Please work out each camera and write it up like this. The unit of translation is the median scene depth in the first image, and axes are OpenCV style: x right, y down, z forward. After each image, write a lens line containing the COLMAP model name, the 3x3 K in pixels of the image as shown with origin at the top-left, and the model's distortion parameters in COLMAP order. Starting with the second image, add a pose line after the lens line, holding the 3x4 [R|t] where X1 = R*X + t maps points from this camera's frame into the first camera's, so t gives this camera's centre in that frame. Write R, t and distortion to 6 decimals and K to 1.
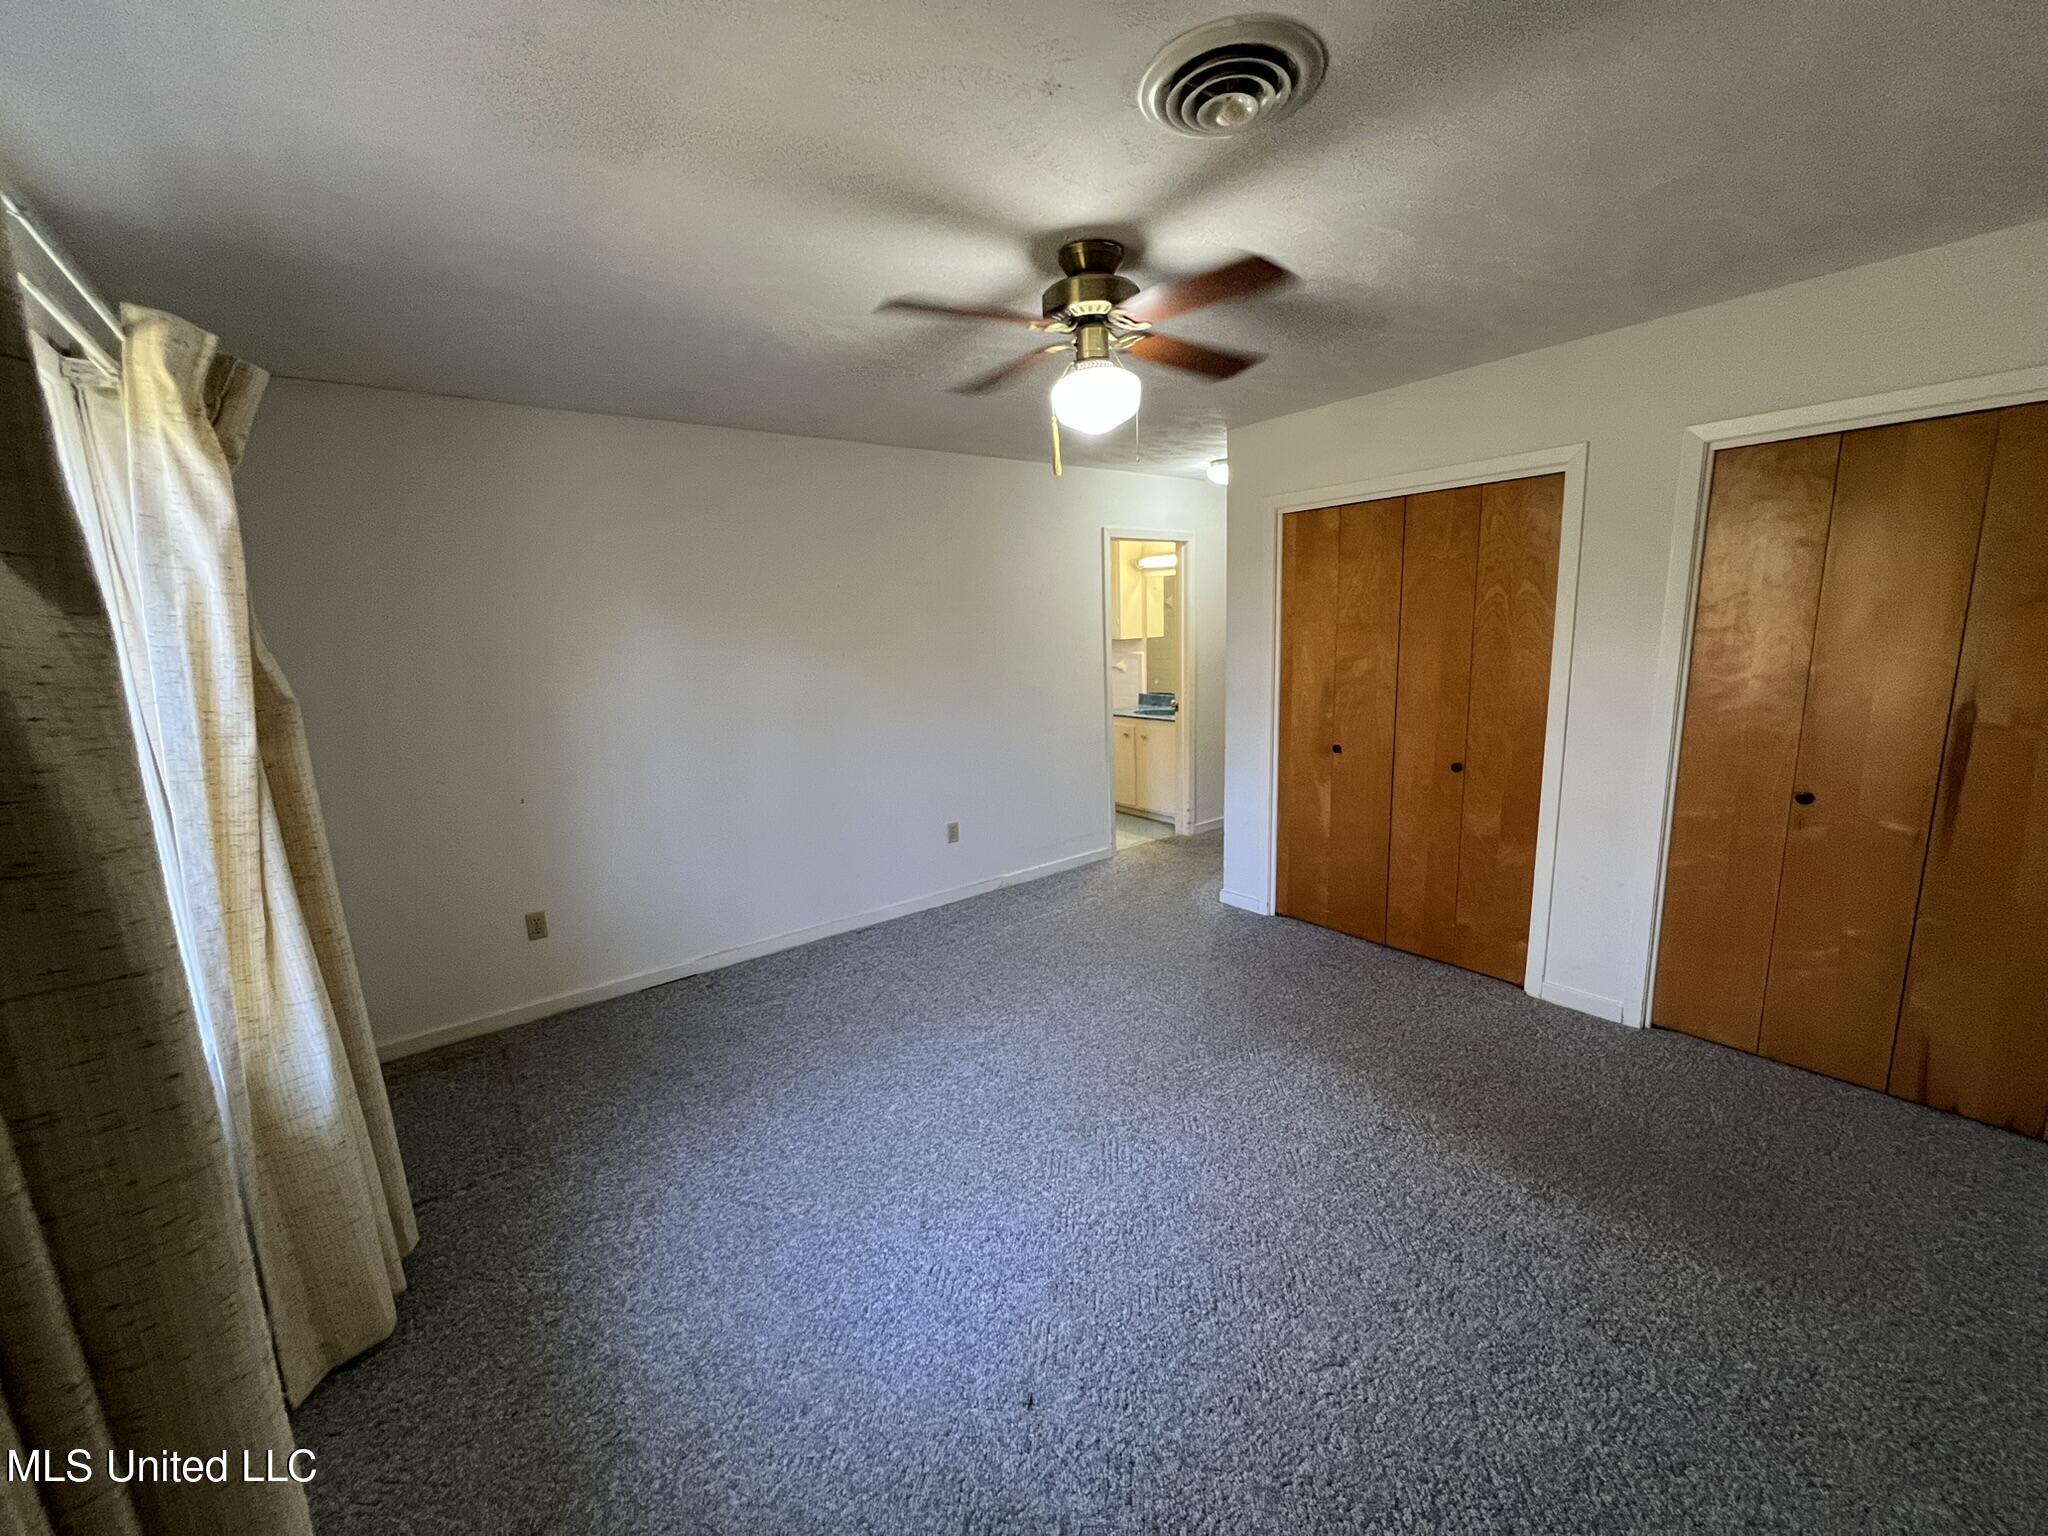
lens RADIAL K [[806.8, 0, 1025.0], [0, 806.8, 765.0], [0, 0, 1]] dist [-0.000680, 0.000387]
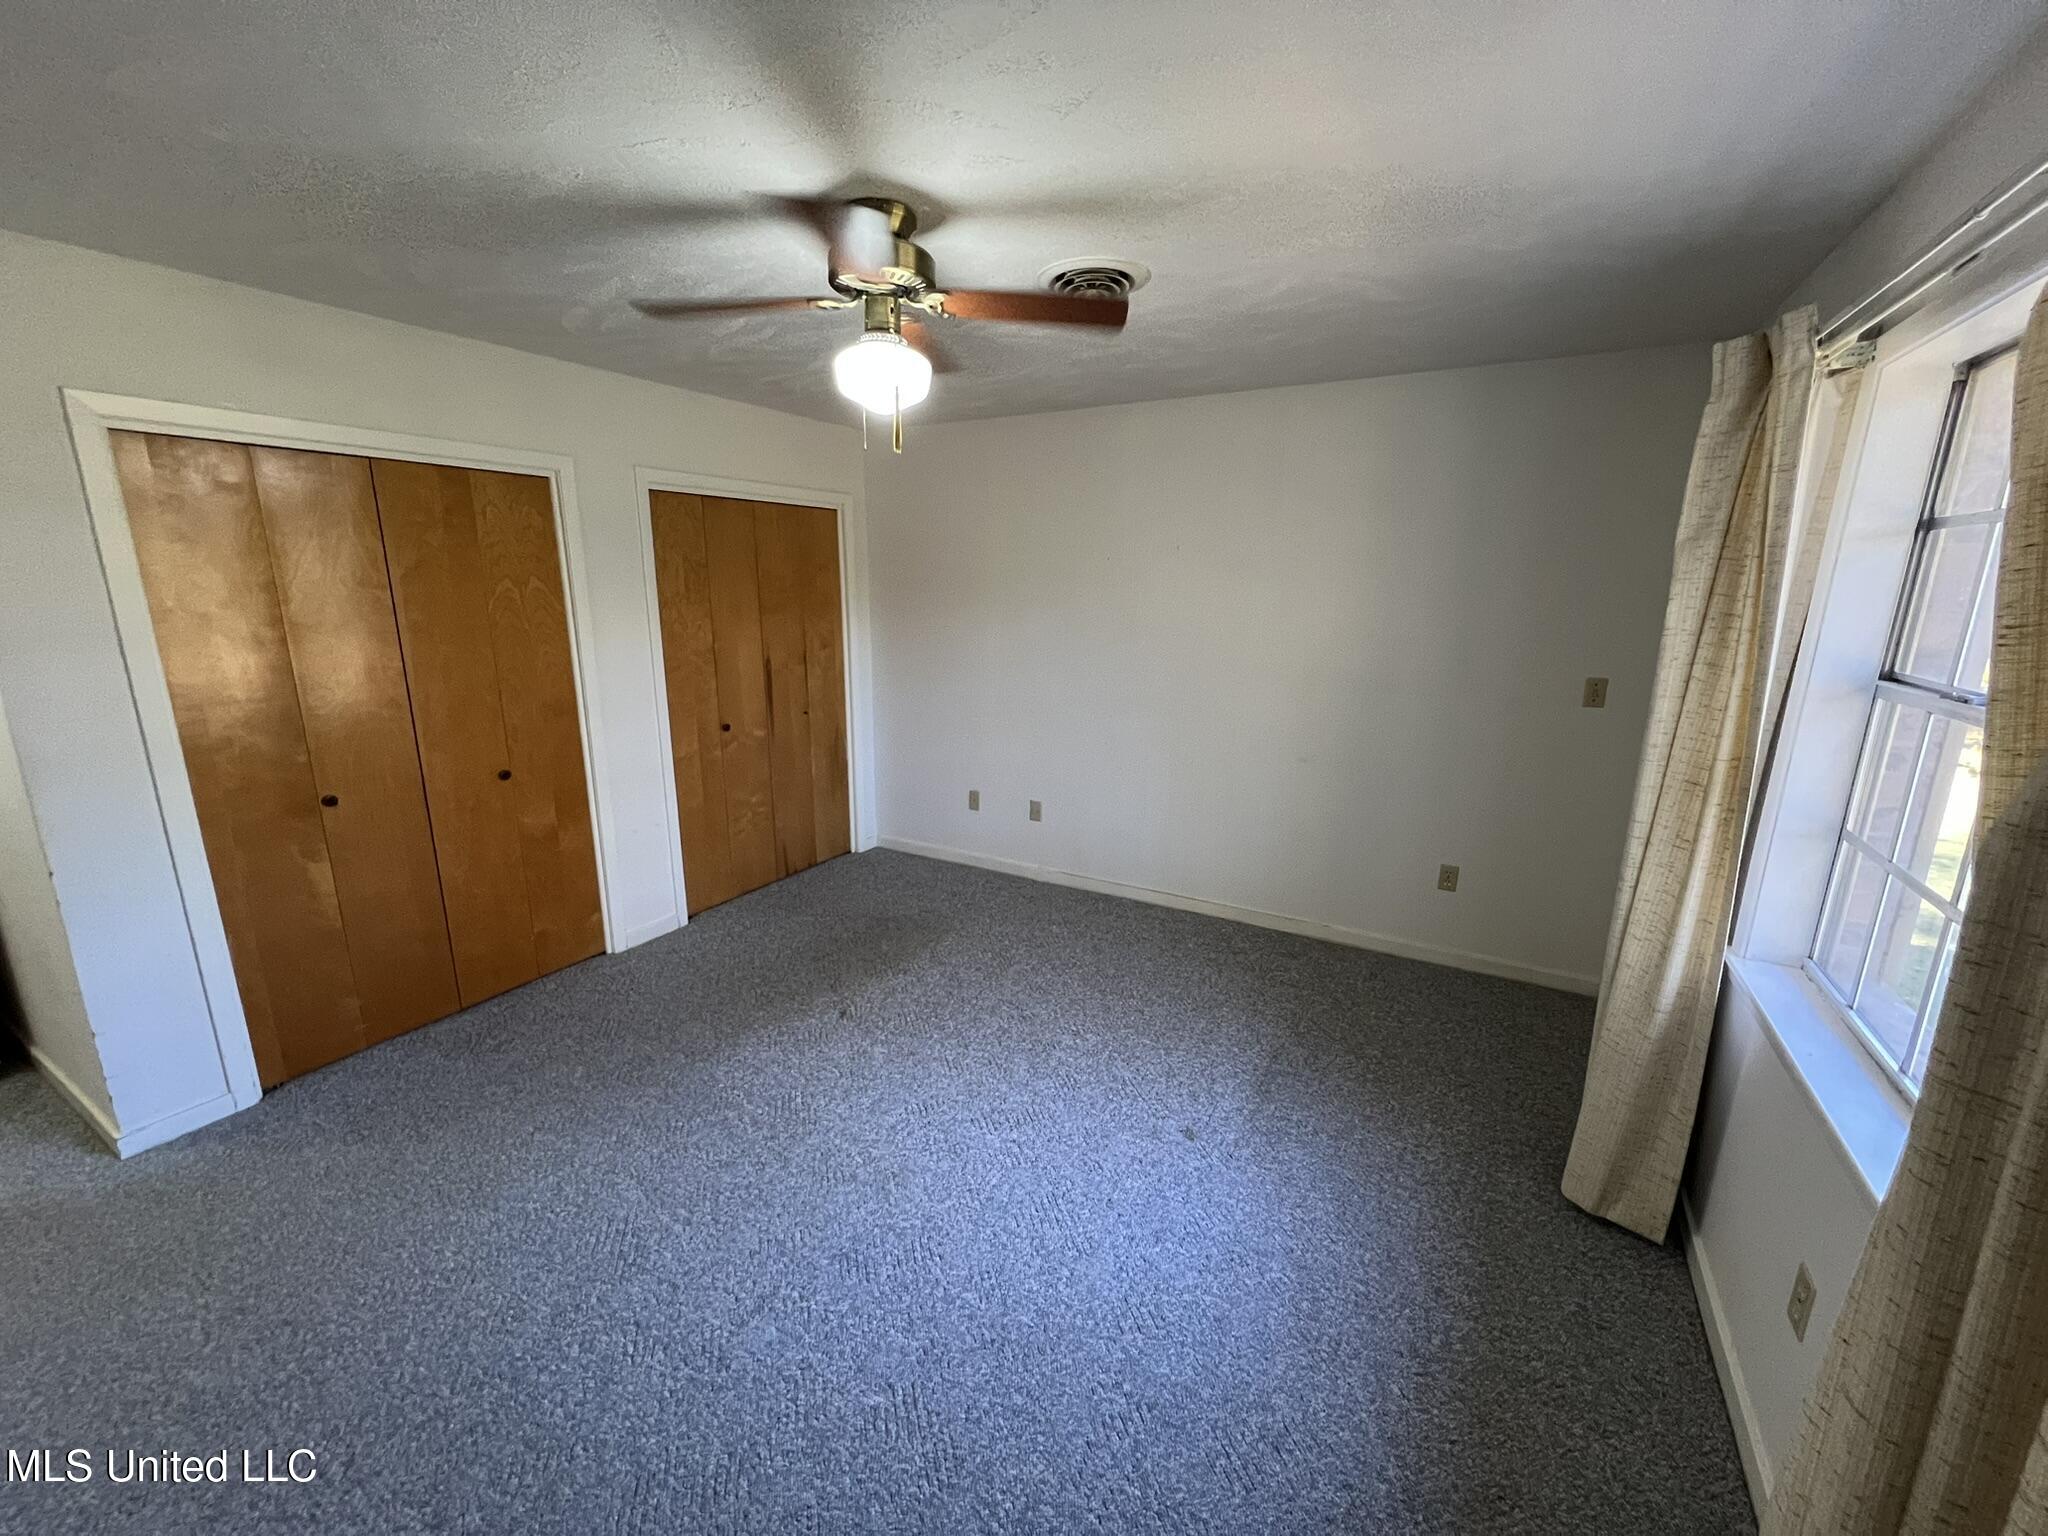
lens RADIAL K [[806.8, 0, 1026.1], [0, 806.8, 764.6], [0, 0, 1]] dist [-0.000680, 0.000387]
pose [[-0.368399, -0.170678, 0.913866, -0.578071], [0.171071, 0.953771, 0.247094, -0.146791], [-0.913792, 0.247366, -0.322170, 0.812850]]
